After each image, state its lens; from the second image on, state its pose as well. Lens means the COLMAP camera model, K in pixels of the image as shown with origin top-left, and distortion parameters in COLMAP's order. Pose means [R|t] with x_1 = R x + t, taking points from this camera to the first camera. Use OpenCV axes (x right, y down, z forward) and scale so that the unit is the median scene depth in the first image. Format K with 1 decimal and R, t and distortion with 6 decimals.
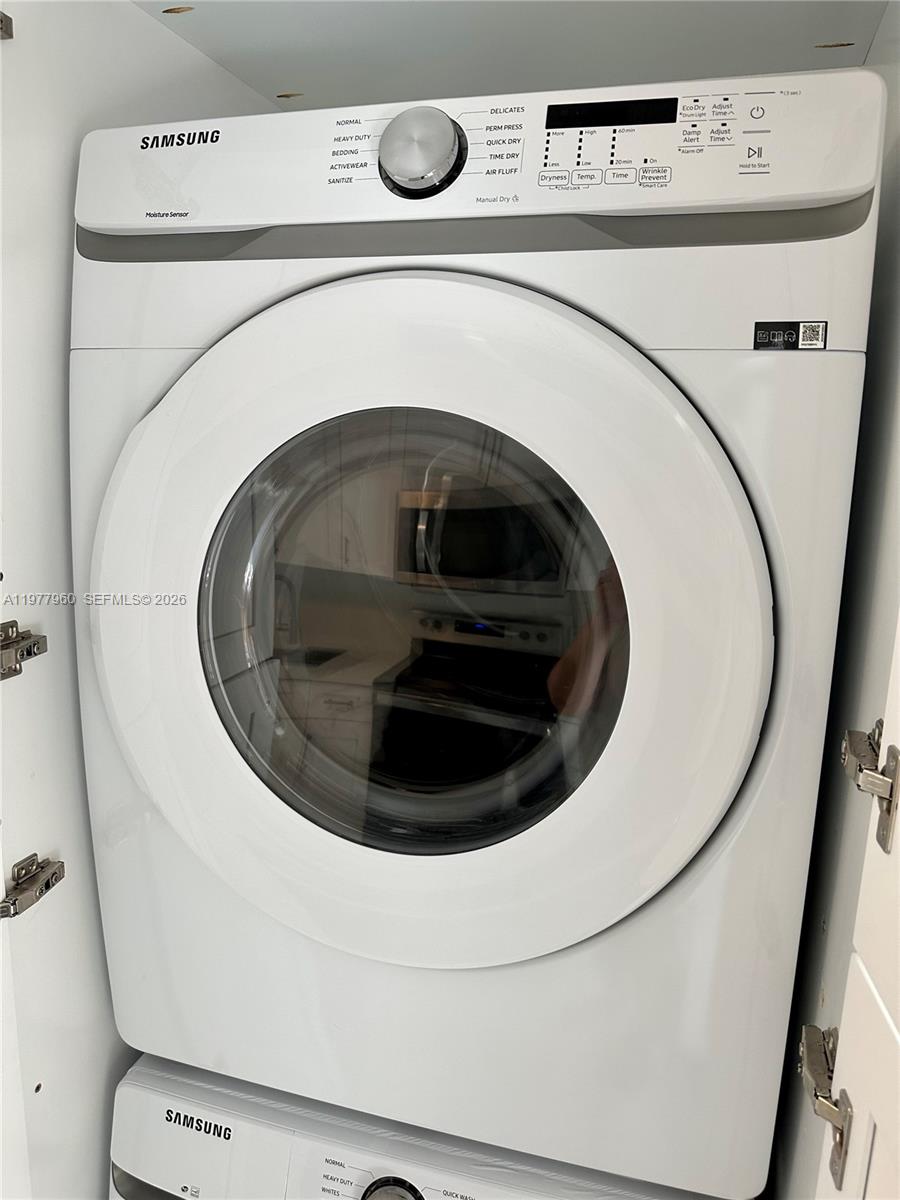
lens RADIAL K [[847.1, 0, 453.2], [0, 847.1, 605.3], [0, 0, 1]] dist [0.028403, -0.018265]
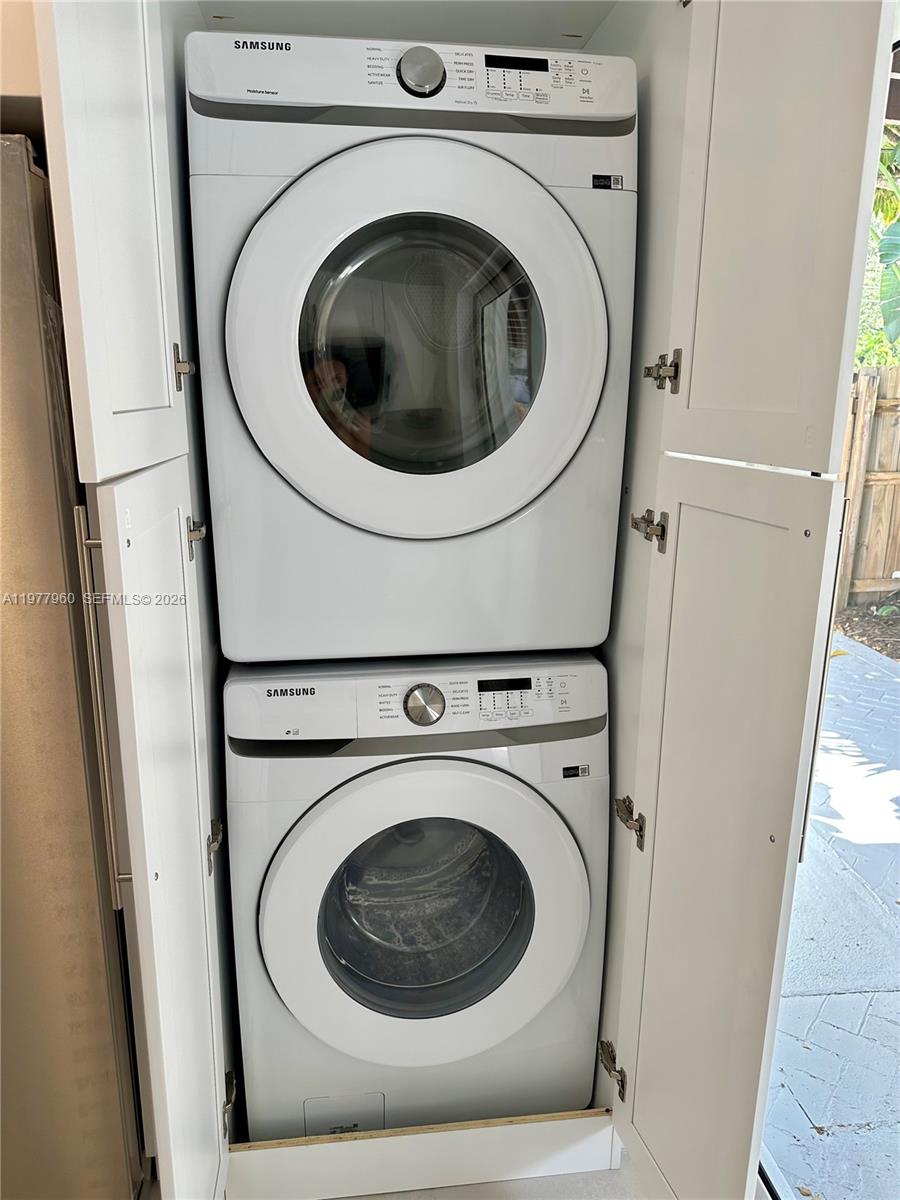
lens RADIAL K [[847.1, 0, 446.8], [0, 847.1, 595.3], [0, 0, 1]] dist [0.028403, -0.018265]
pose [[0.909007, -0.130962, 0.395670, -0.900468], [0.105207, 0.990706, 0.086211, 0.457621], [-0.403283, -0.036739, 0.914337, -0.788567]]
